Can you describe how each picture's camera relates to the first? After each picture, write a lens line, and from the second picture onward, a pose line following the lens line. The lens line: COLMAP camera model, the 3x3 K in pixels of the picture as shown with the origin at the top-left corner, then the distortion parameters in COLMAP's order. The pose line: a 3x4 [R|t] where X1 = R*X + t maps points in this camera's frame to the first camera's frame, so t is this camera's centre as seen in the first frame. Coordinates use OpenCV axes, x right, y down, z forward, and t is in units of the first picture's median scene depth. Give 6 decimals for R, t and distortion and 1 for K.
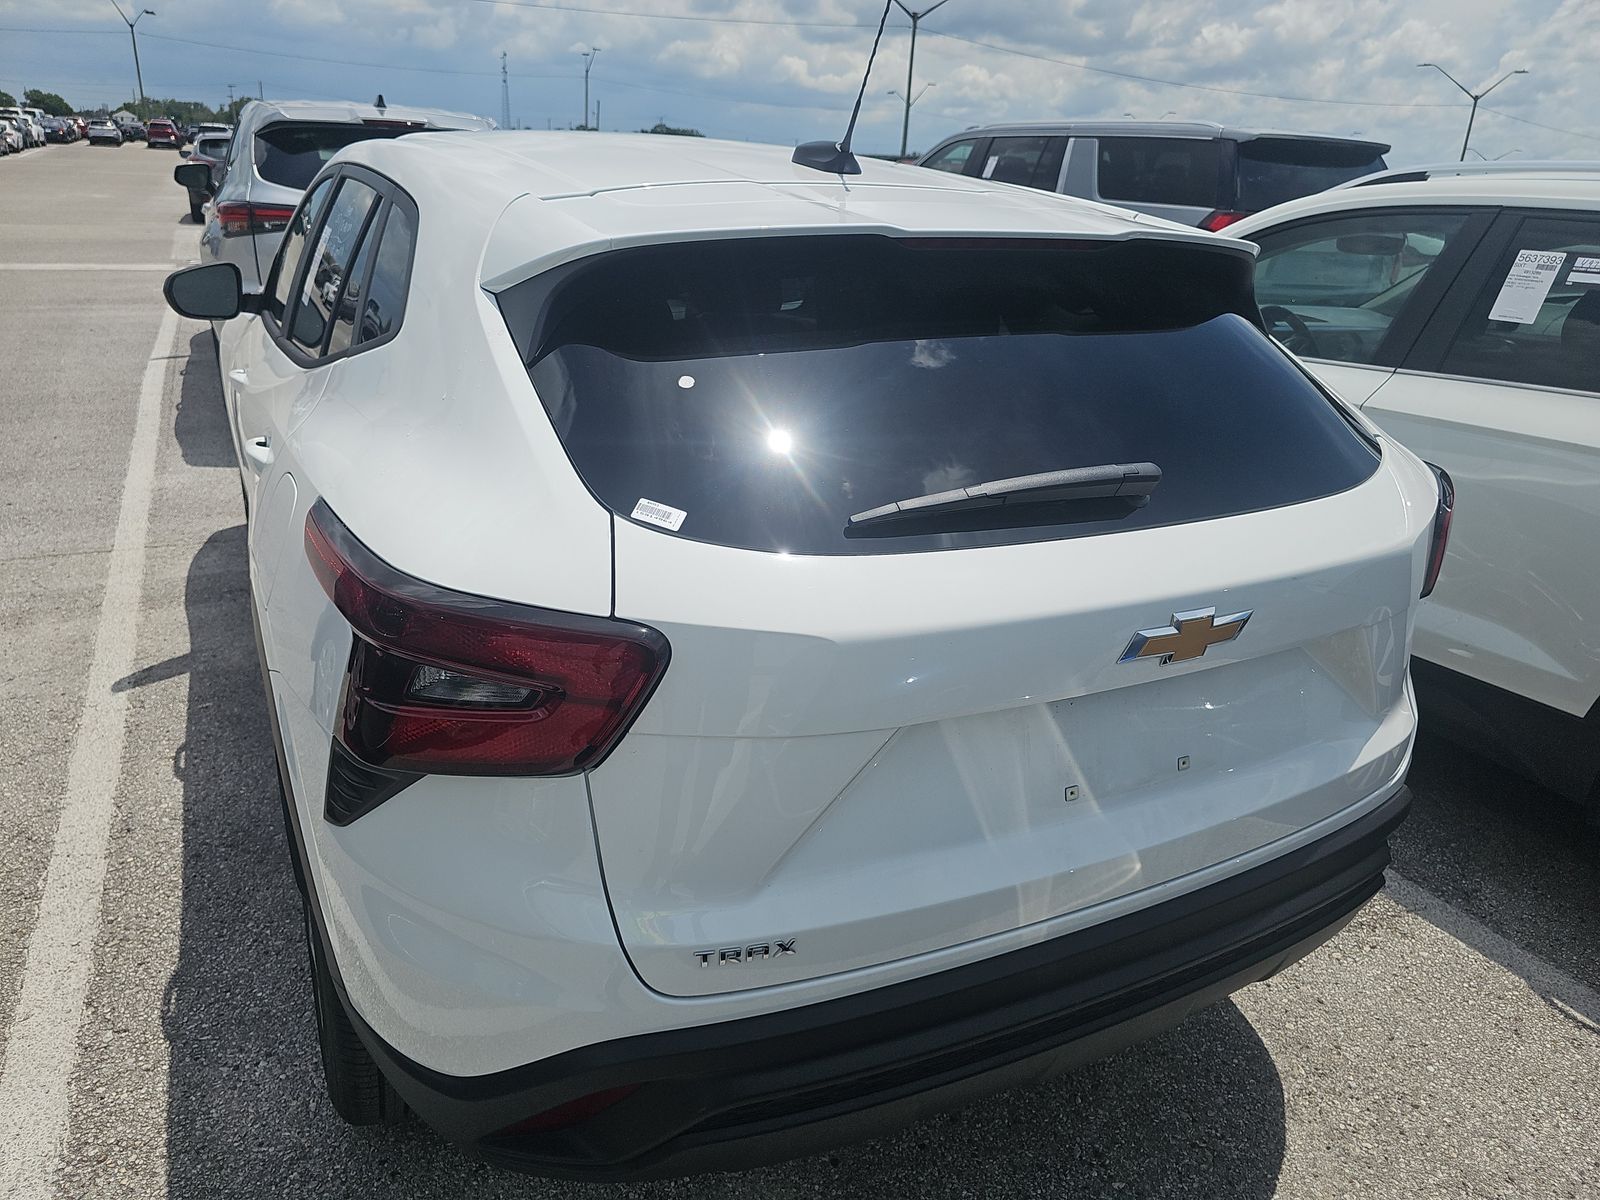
lens RADIAL K [[1067.0, 0, 800.0], [0, 1067.0, 600.0], [0, 0, 1]] dist [0.029006, -0.037962]
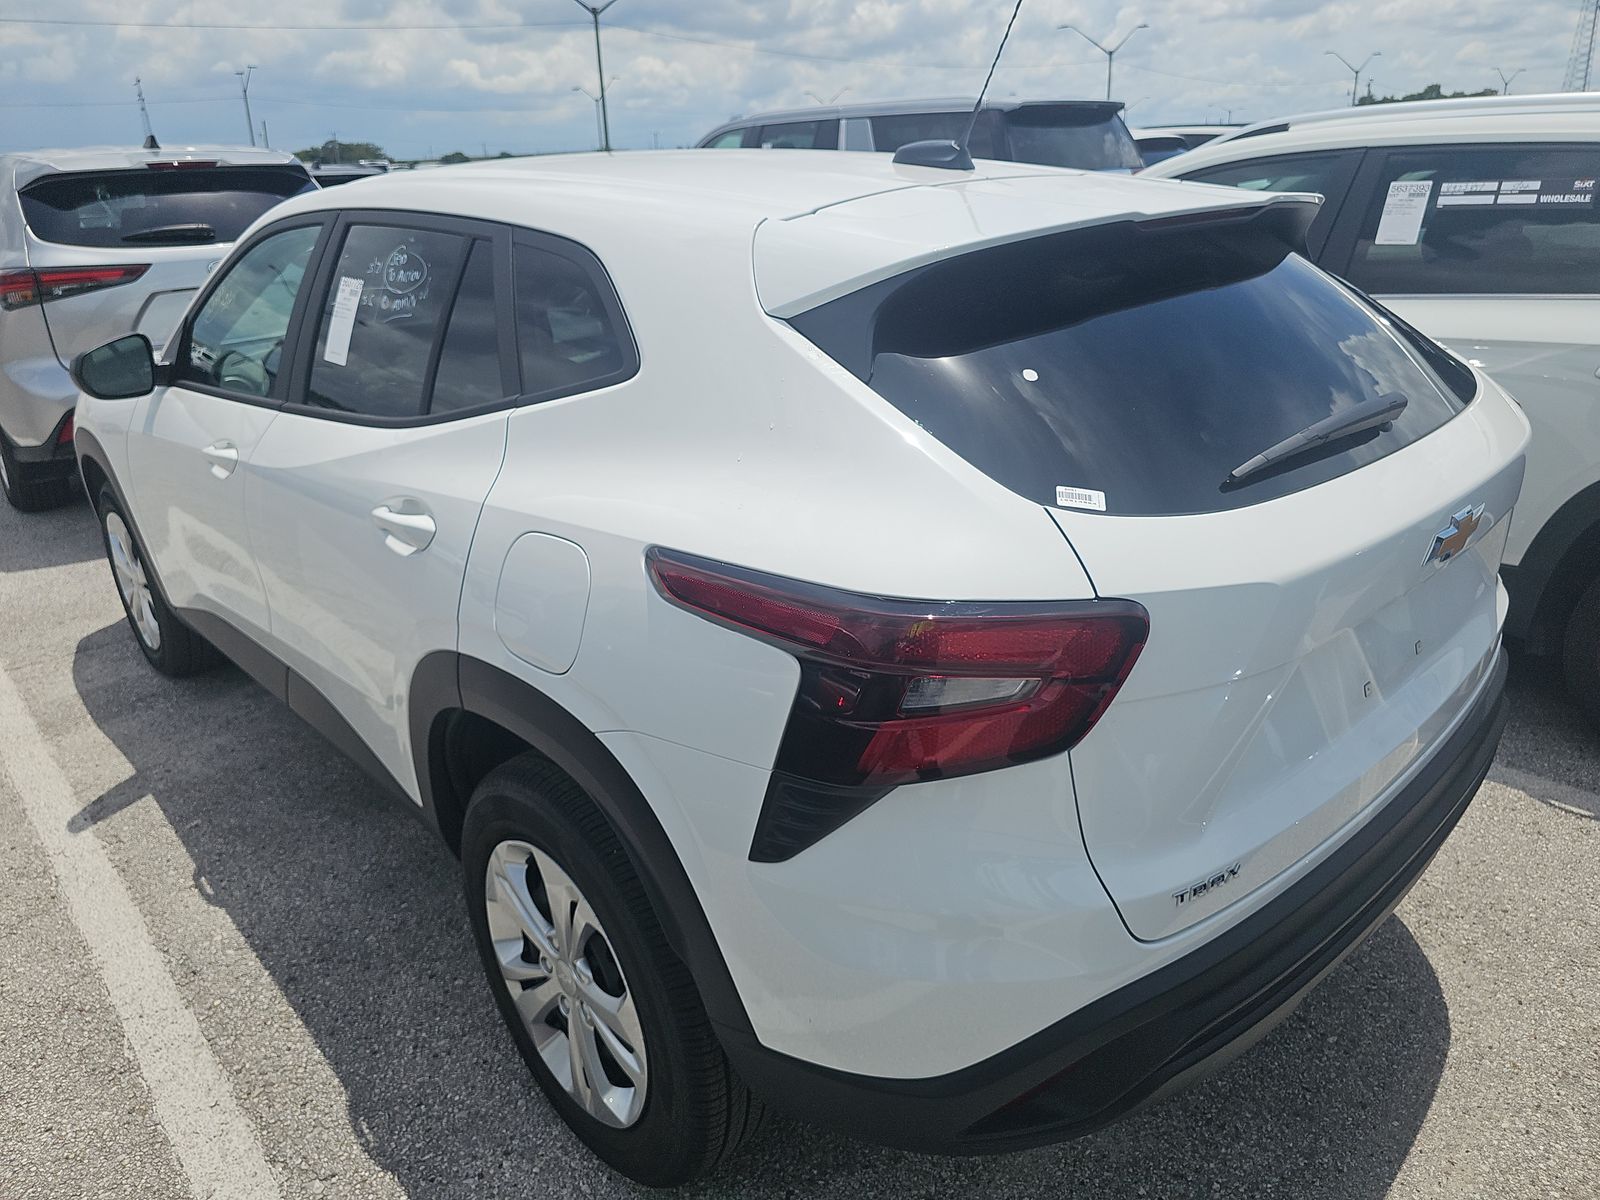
lens RADIAL K [[1069.8, 0, 807.0], [0, 1069.8, 580.7], [0, 0, 1]] dist [0.027377, -0.037046]
pose [[0.959437, -0.175955, 0.220275, -0.261070], [0.177853, 0.983992, 0.011349, -0.024275], [-0.218746, 0.028288, 0.975372, 0.006903]]
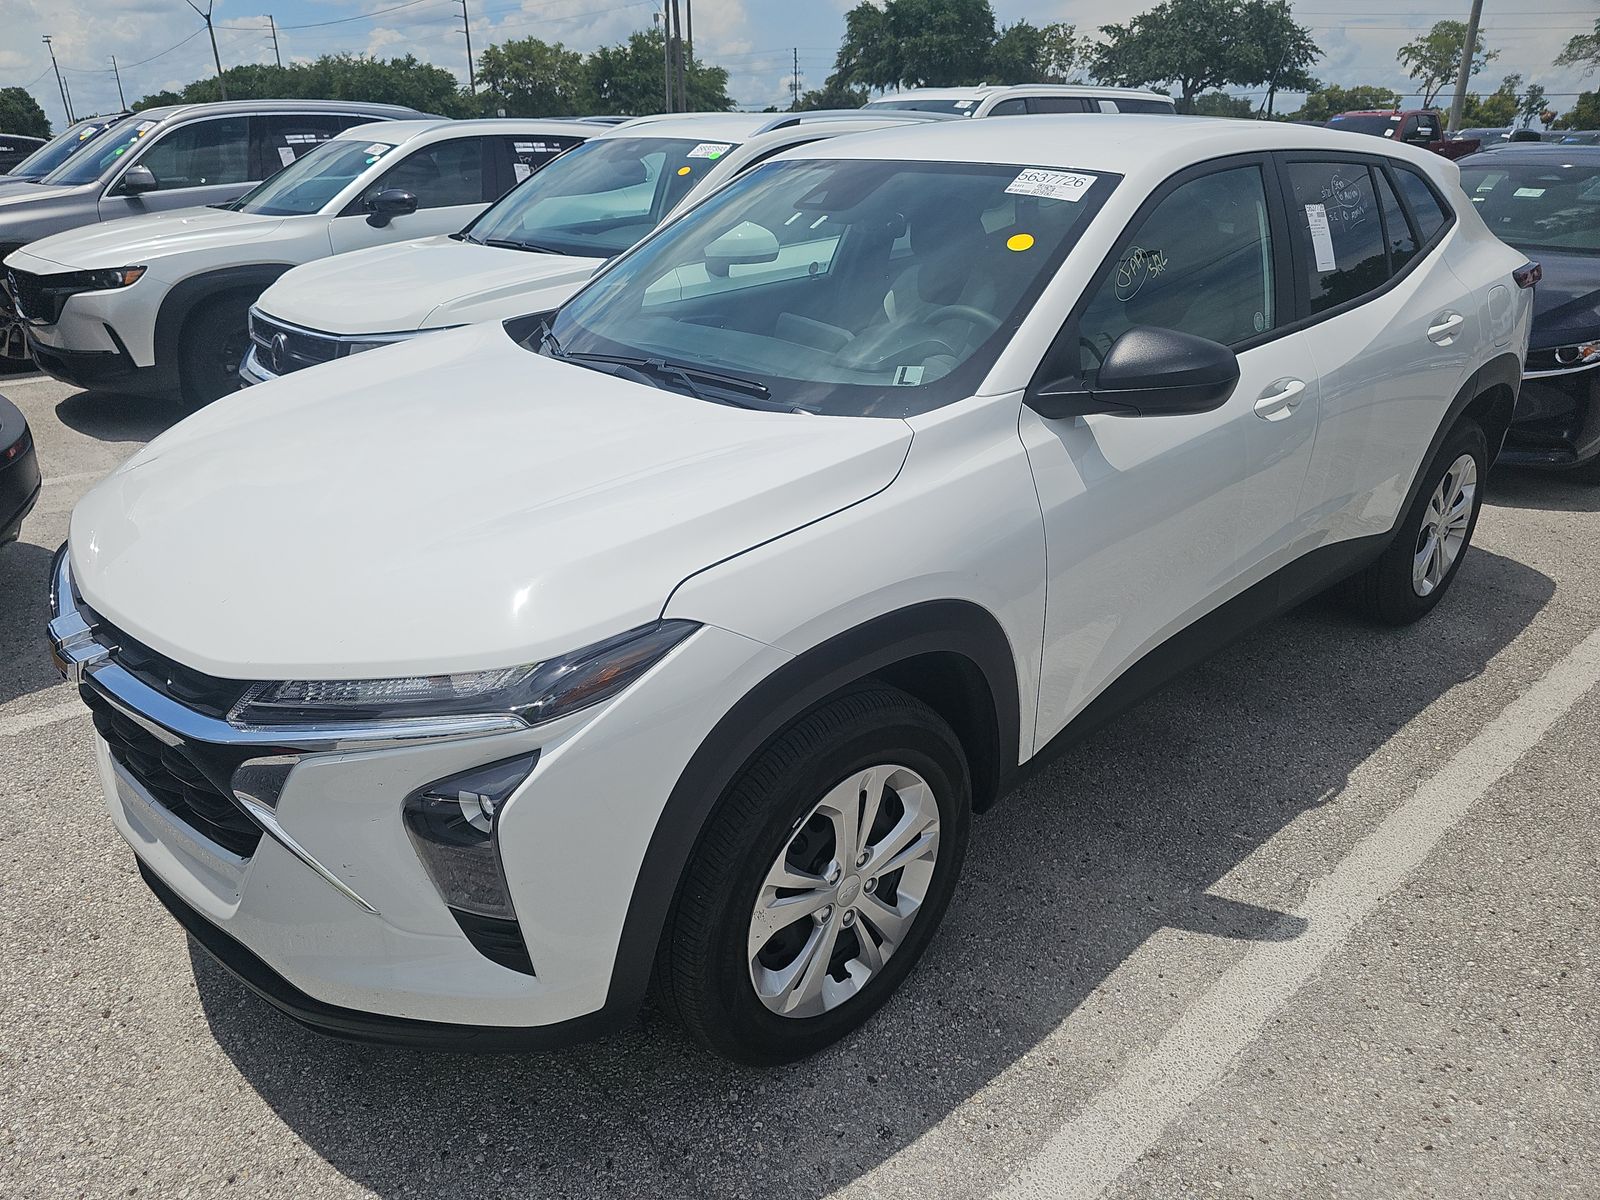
lens RADIAL K [[1021.0, 0, 809.4], [0, 1021.0, 599.9], [0, 0, 1]] dist [0.035184, -0.036864]
pose [[-0.239238, -0.441781, 0.864636, -1.249849], [0.353726, 0.789644, 0.501338, -0.647929], [-0.904236, 0.425783, -0.032643, 1.452424]]
